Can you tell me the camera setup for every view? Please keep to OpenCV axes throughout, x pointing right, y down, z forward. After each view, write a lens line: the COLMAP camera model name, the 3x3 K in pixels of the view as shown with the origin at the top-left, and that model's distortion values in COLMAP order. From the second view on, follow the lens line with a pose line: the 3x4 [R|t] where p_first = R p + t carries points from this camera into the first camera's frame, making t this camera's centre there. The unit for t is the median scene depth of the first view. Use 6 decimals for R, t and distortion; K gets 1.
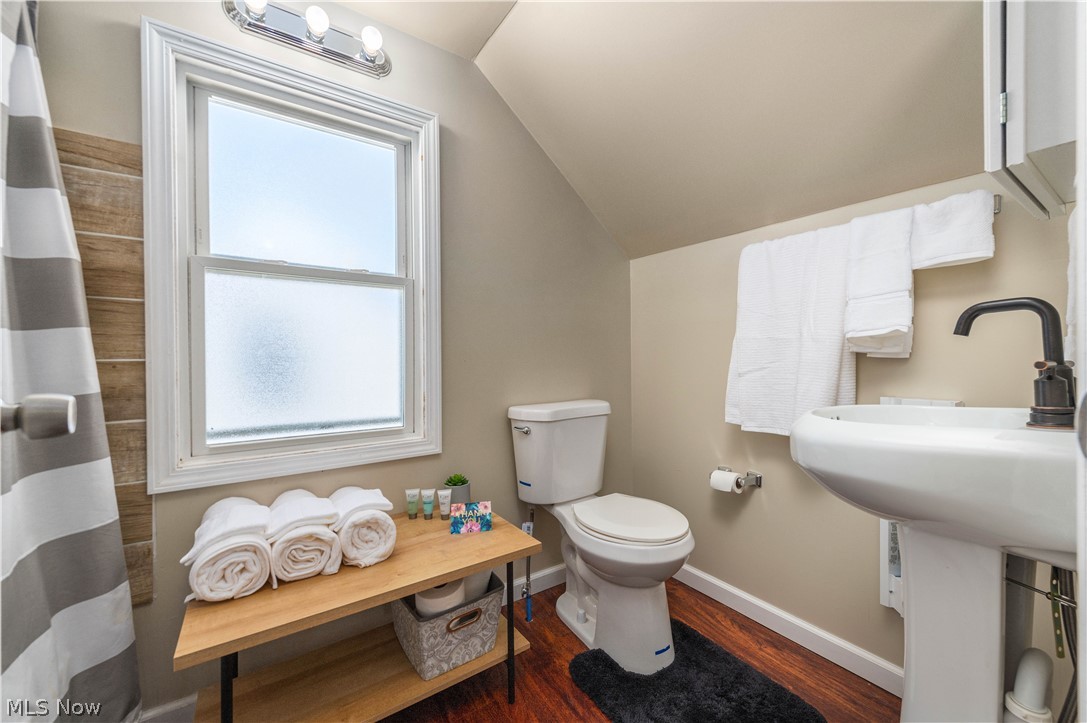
lens RADIAL K [[433.9, 0, 545.2], [0, 433.9, 363.0], [0, 0, 1]] dist [0.013815, -0.003048]
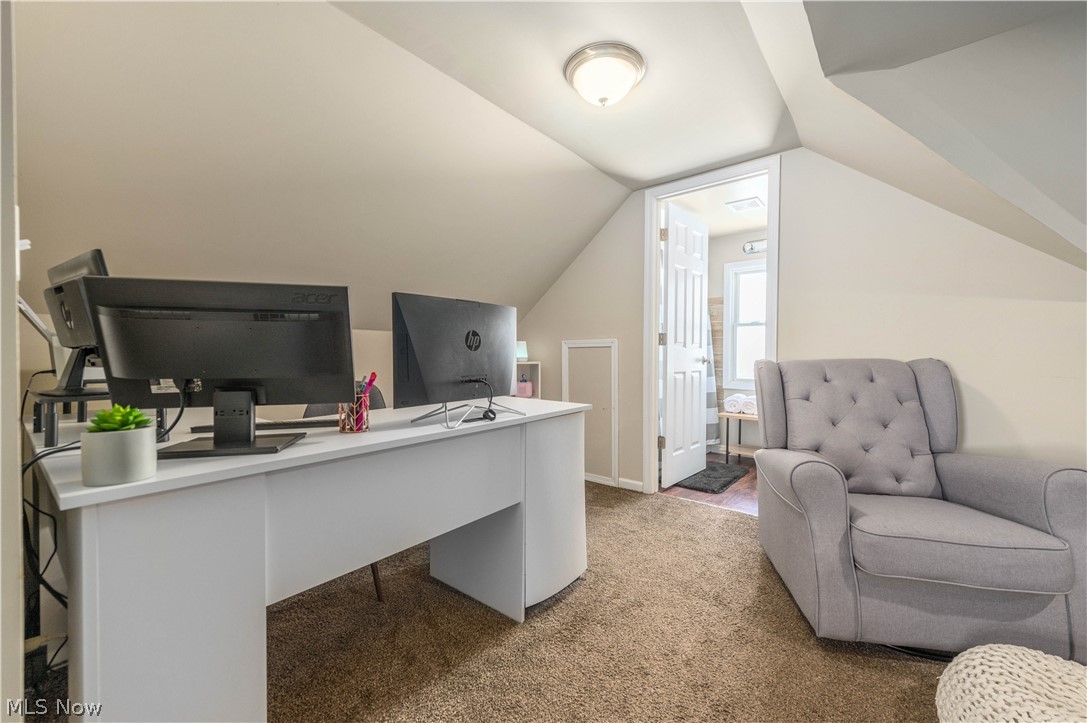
lens RADIAL K [[433.9, 0, 544.0], [0, 433.9, 364.9], [0, 0, 1]] dist [0.013815, -0.003048]
pose [[0.281110, 0.017746, -0.959511, 2.285920], [-0.010569, 0.999826, 0.015395, 0.053786], [0.959617, 0.005813, 0.281249, -1.560427]]
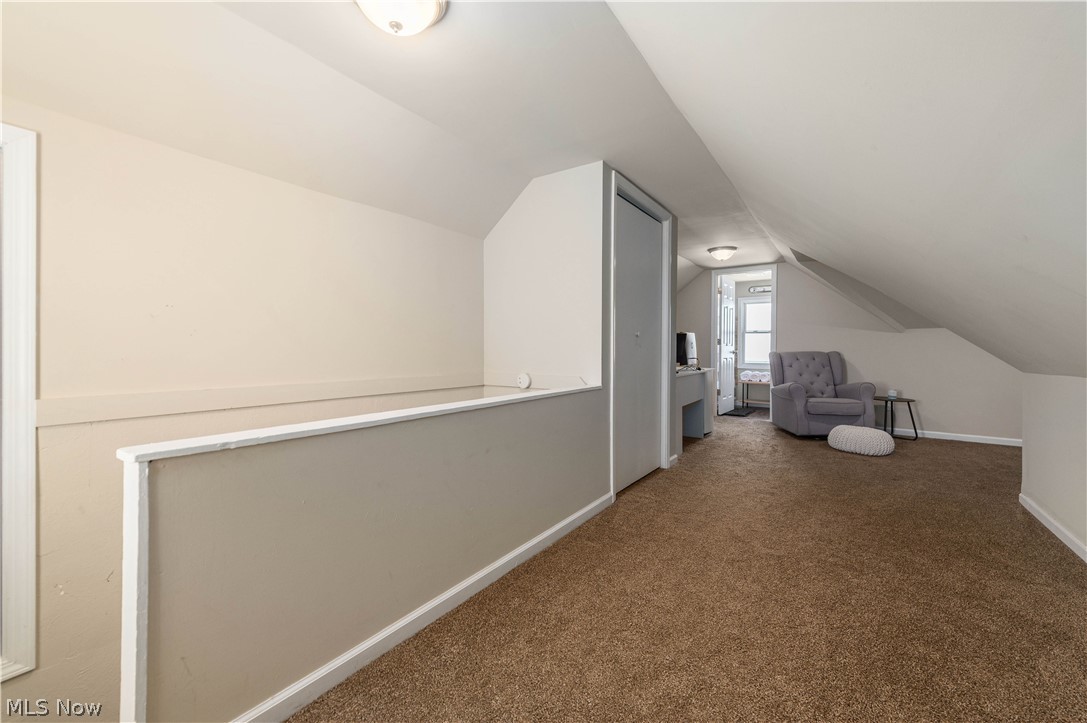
lens RADIAL K [[433.9, 0, 542.7], [0, 433.9, 353.5], [0, 0, 1]] dist [0.013815, -0.003048]
pose [[0.345501, 0.007897, -0.938385, 4.315695], [-0.010637, 0.999933, 0.004499, 0.074844], [0.938358, 0.008427, 0.345562, -4.101442]]
